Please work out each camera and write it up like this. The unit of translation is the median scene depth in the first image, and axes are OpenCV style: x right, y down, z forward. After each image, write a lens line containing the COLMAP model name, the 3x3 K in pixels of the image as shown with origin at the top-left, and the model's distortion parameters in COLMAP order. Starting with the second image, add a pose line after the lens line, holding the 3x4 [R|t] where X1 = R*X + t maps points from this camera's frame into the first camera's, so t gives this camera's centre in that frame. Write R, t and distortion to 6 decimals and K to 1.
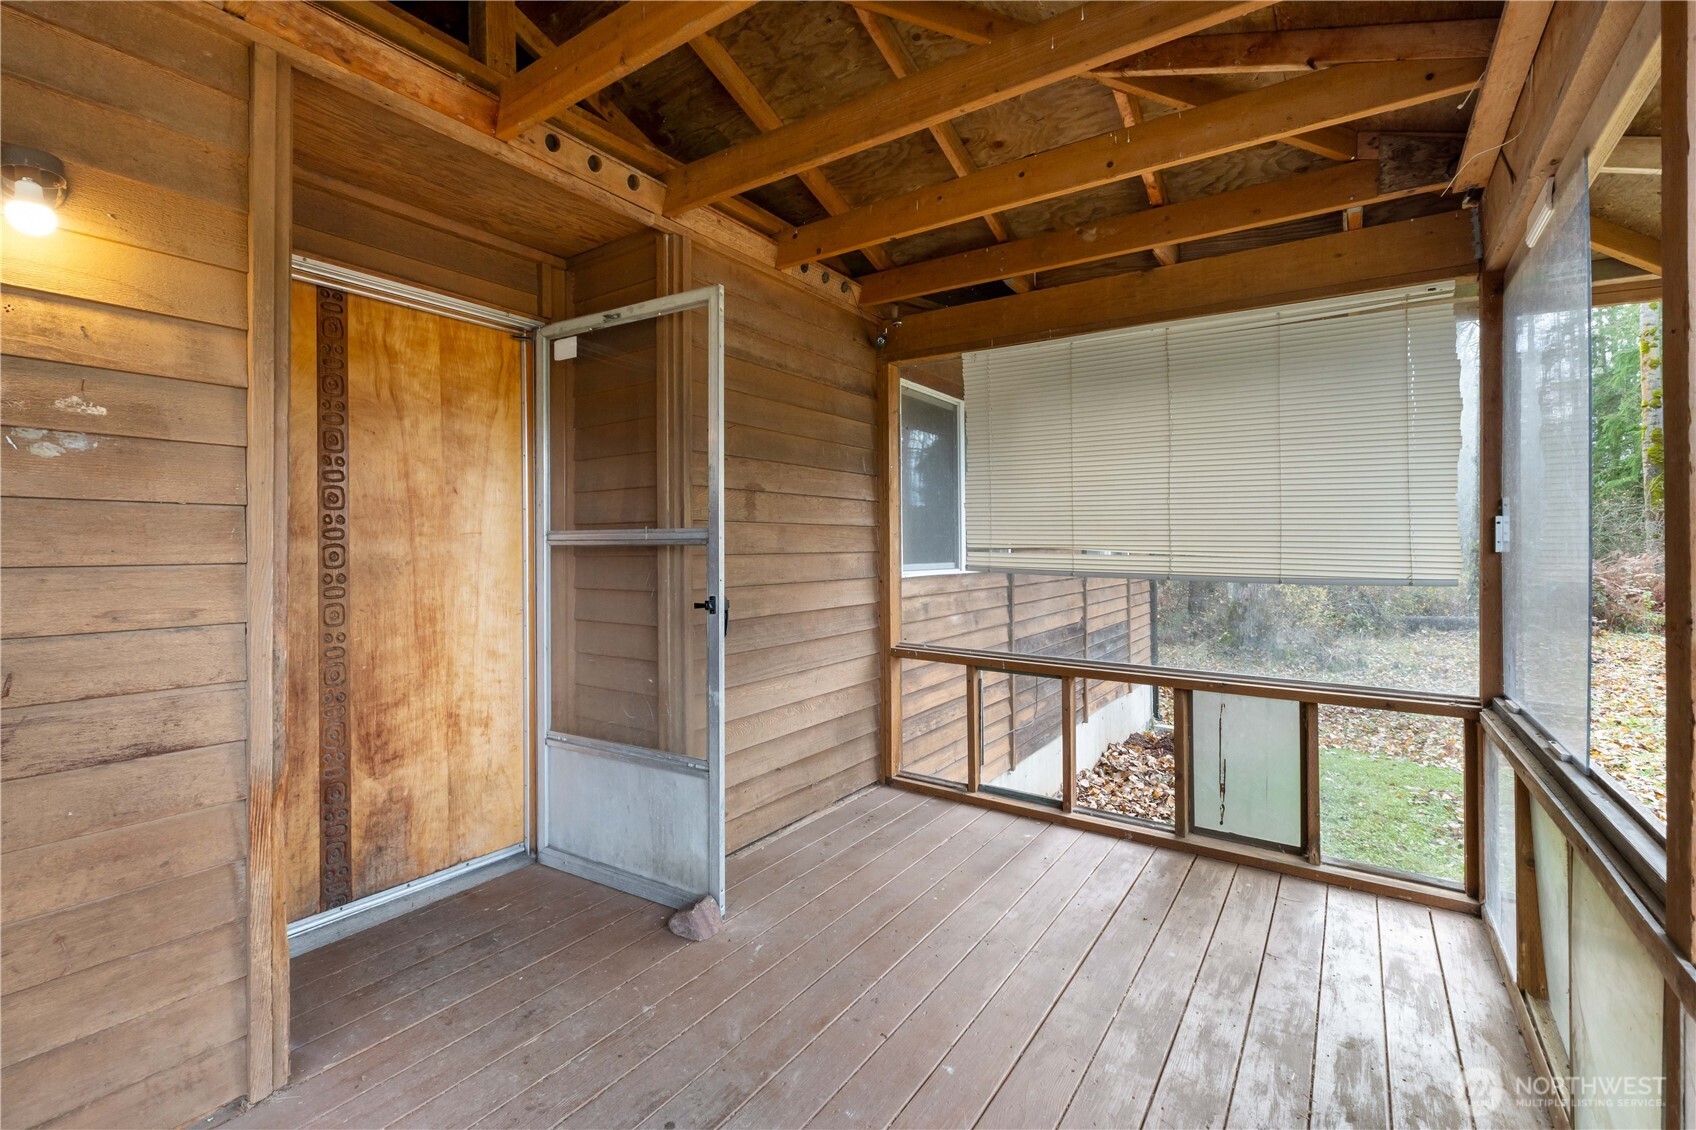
lens RADIAL K [[732.8, 0, 849.4], [0, 732.8, 549.7], [0, 0, 1]] dist [-0.003044, -0.000442]
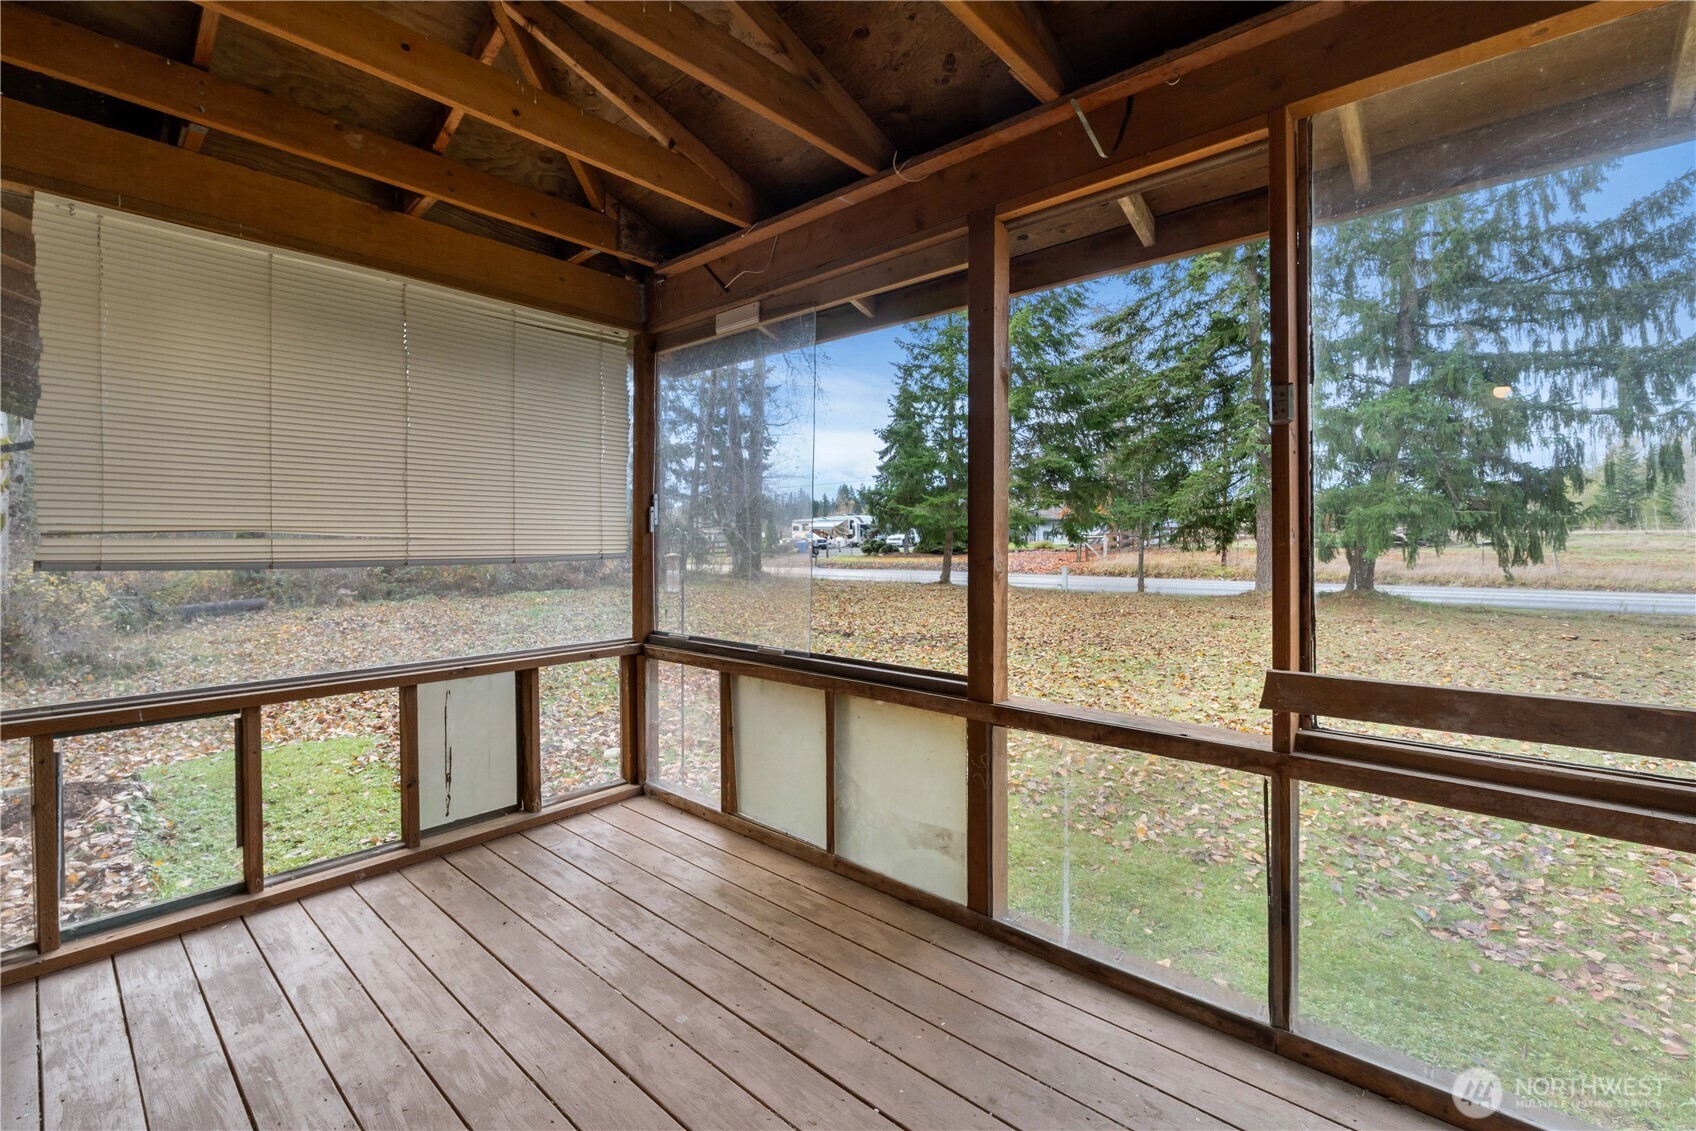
lens RADIAL K [[732.8, 0, 833.1], [0, 732.8, 534.0], [0, 0, 1]] dist [-0.003044, -0.000442]
pose [[0.140628, -0.006476, 0.990041, -0.390633], [0.007840, 0.999955, 0.005427, 0.001409], [-0.990031, 0.006999, 0.140672, 0.371031]]
